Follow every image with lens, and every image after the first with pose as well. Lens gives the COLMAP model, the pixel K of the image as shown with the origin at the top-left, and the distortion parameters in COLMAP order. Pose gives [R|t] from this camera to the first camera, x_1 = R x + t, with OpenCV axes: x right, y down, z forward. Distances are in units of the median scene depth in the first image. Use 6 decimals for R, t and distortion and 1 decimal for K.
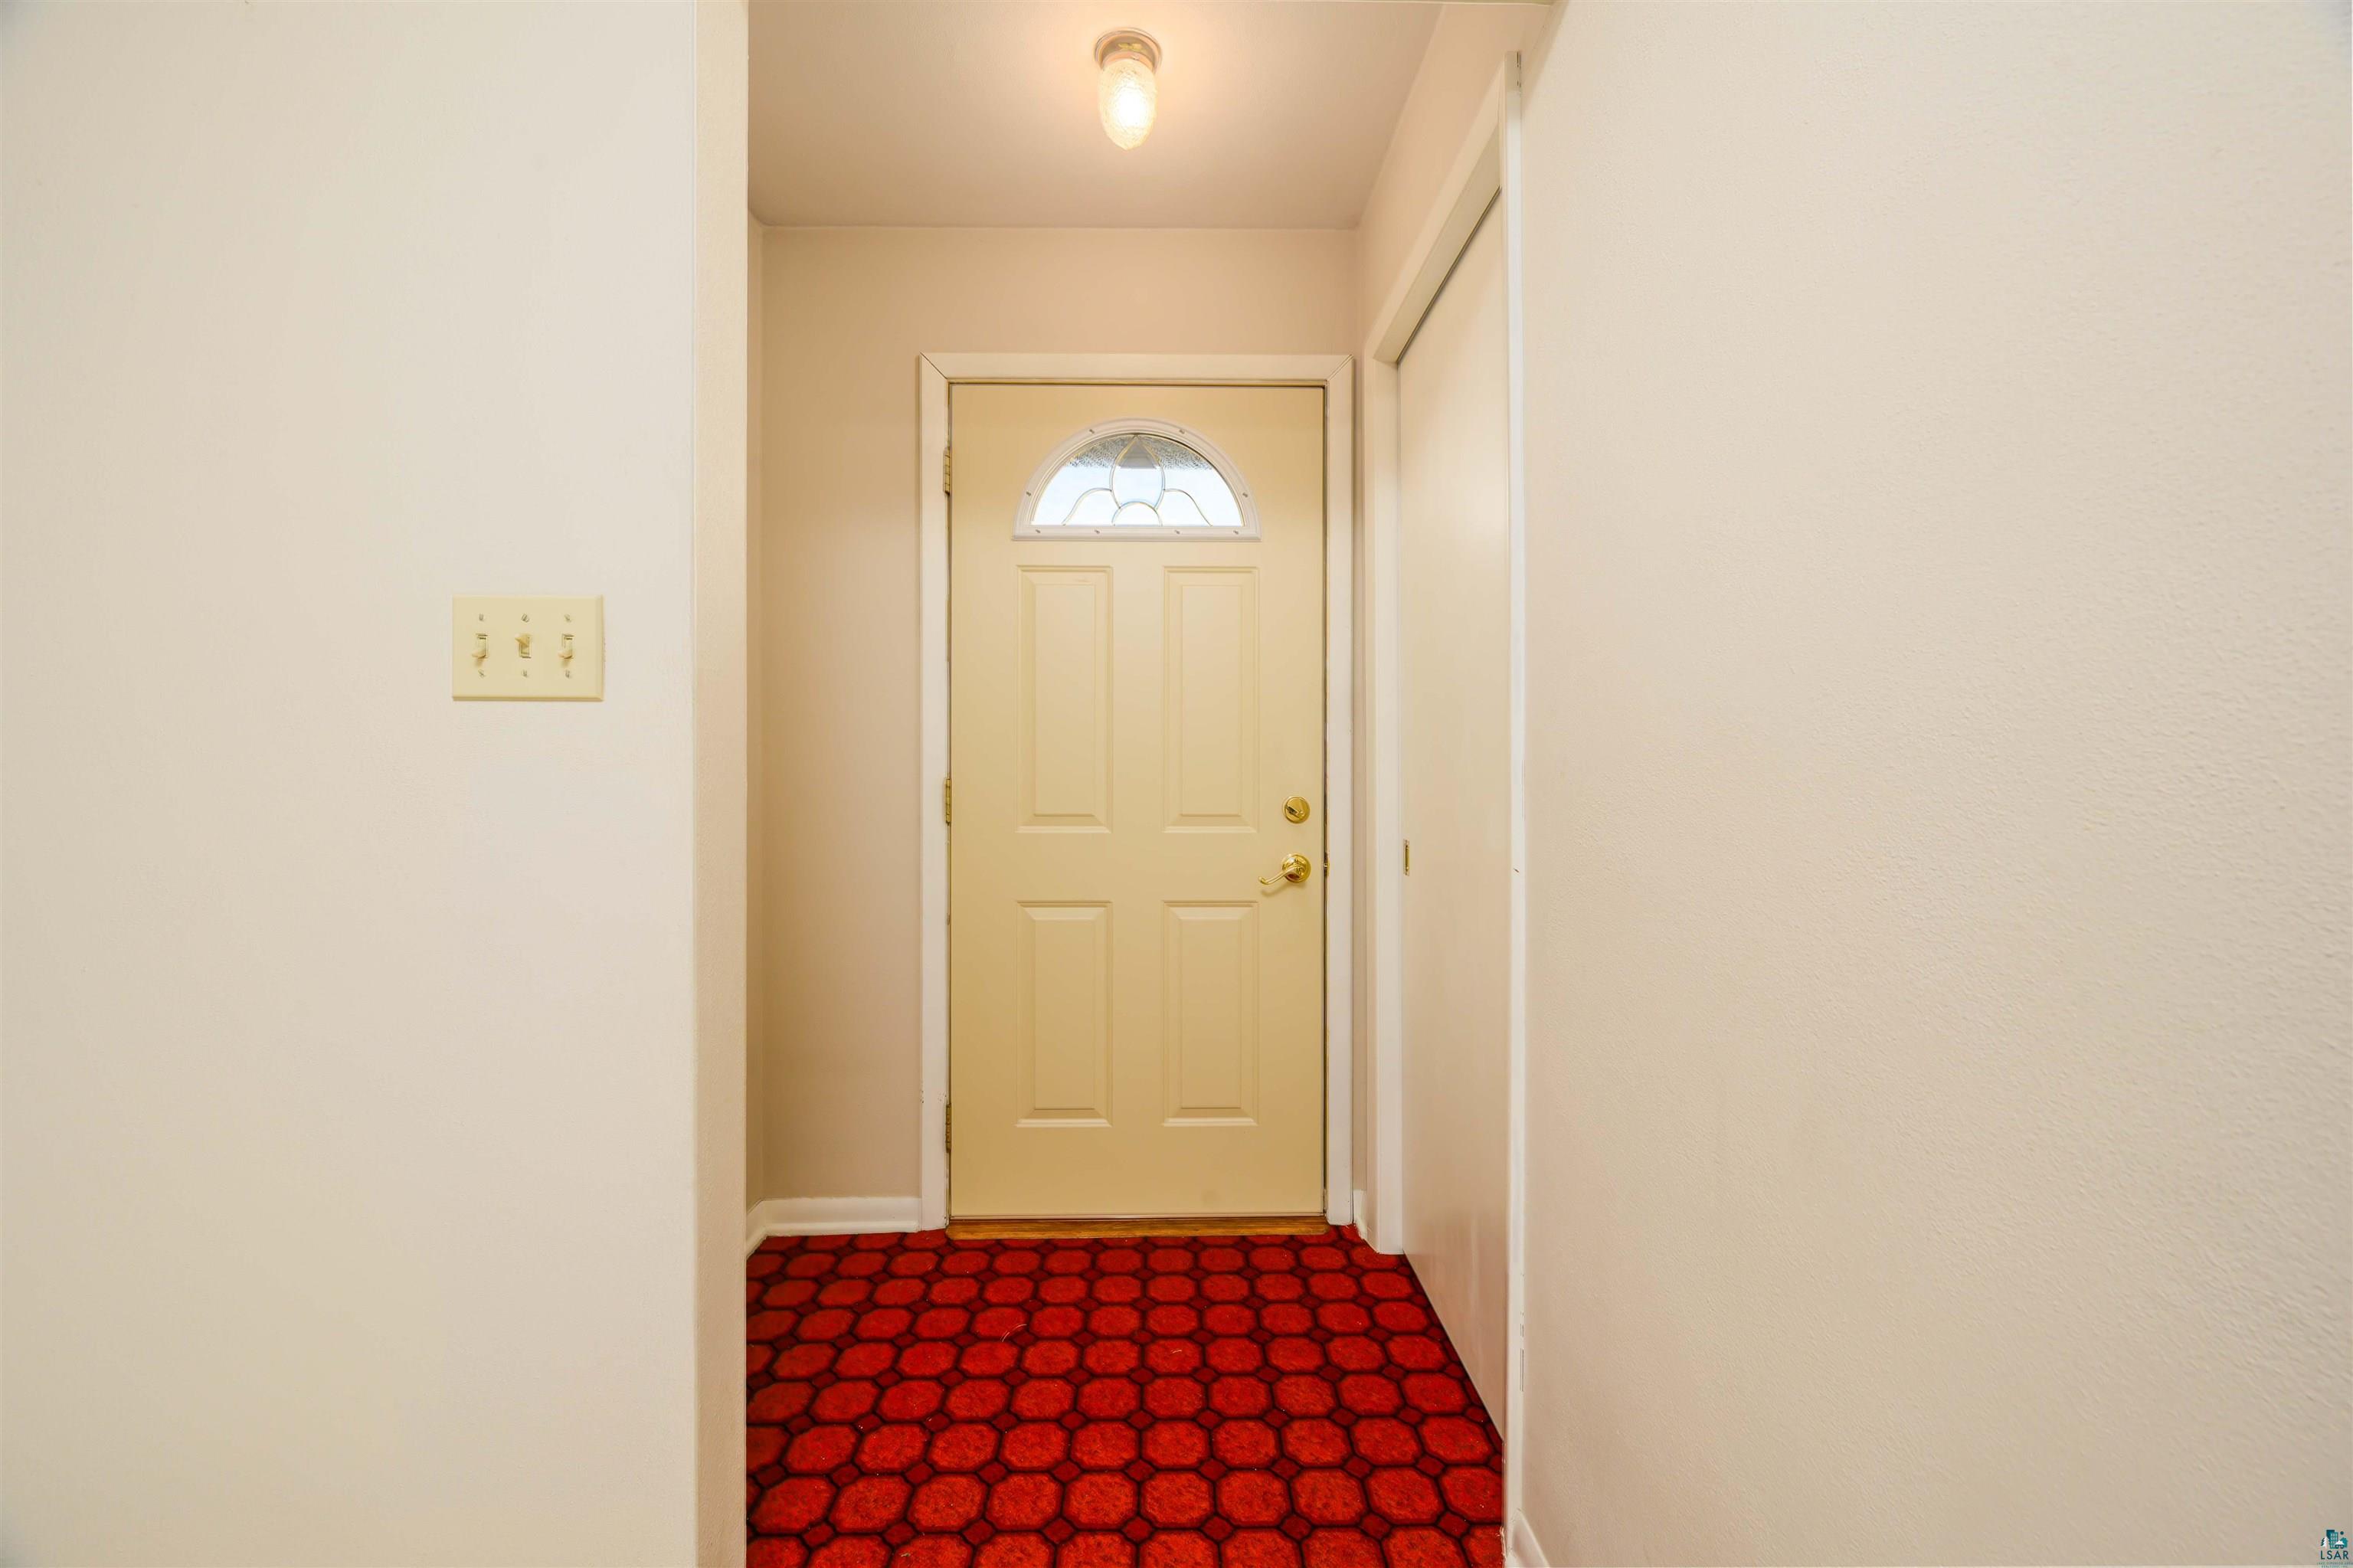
lens RADIAL K [[913.6, 0, 1176.9], [0, 913.6, 780.3], [0, 0, 1]] dist [-0.001280, -0.000195]
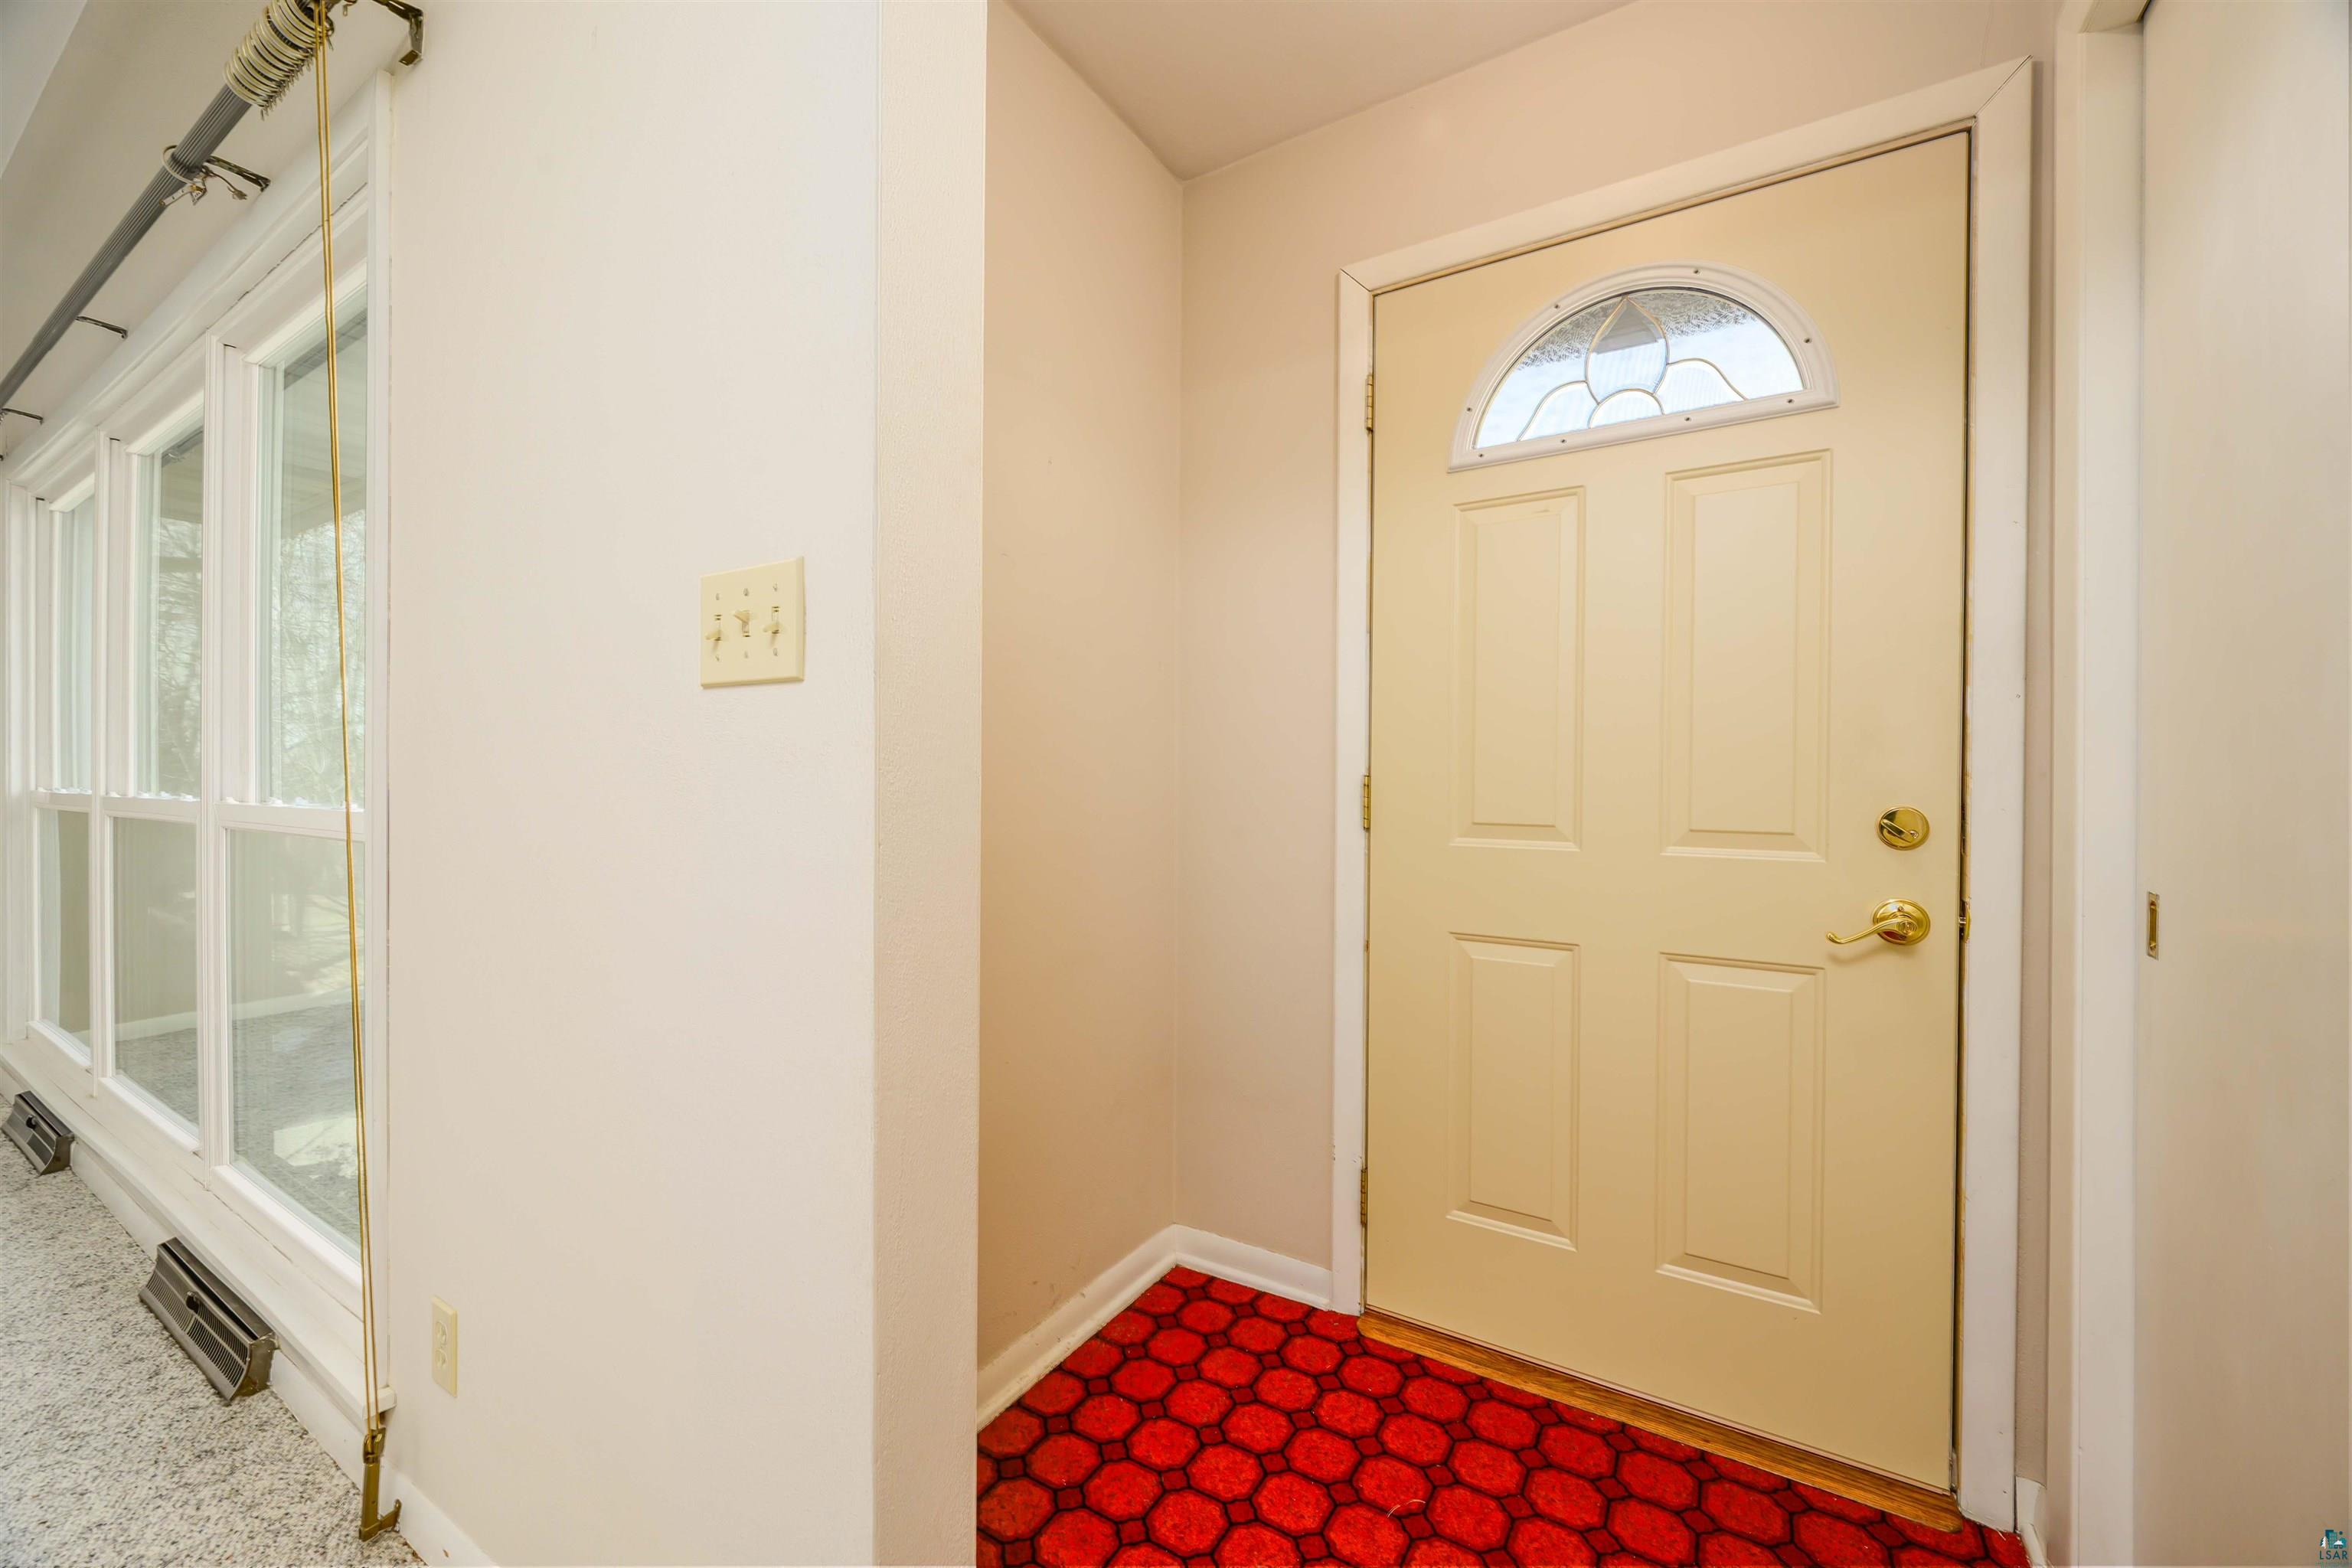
lens RADIAL K [[913.2, 0, 1177.4], [0, 913.2, 783.1], [0, 0, 1]] dist [-0.001280, -0.000195]
pose [[0.839529, 0.008528, -0.543248, 0.054157], [-0.005423, 0.999959, 0.007317, -0.000275], [0.543288, -0.003197, 0.839540, 0.214497]]
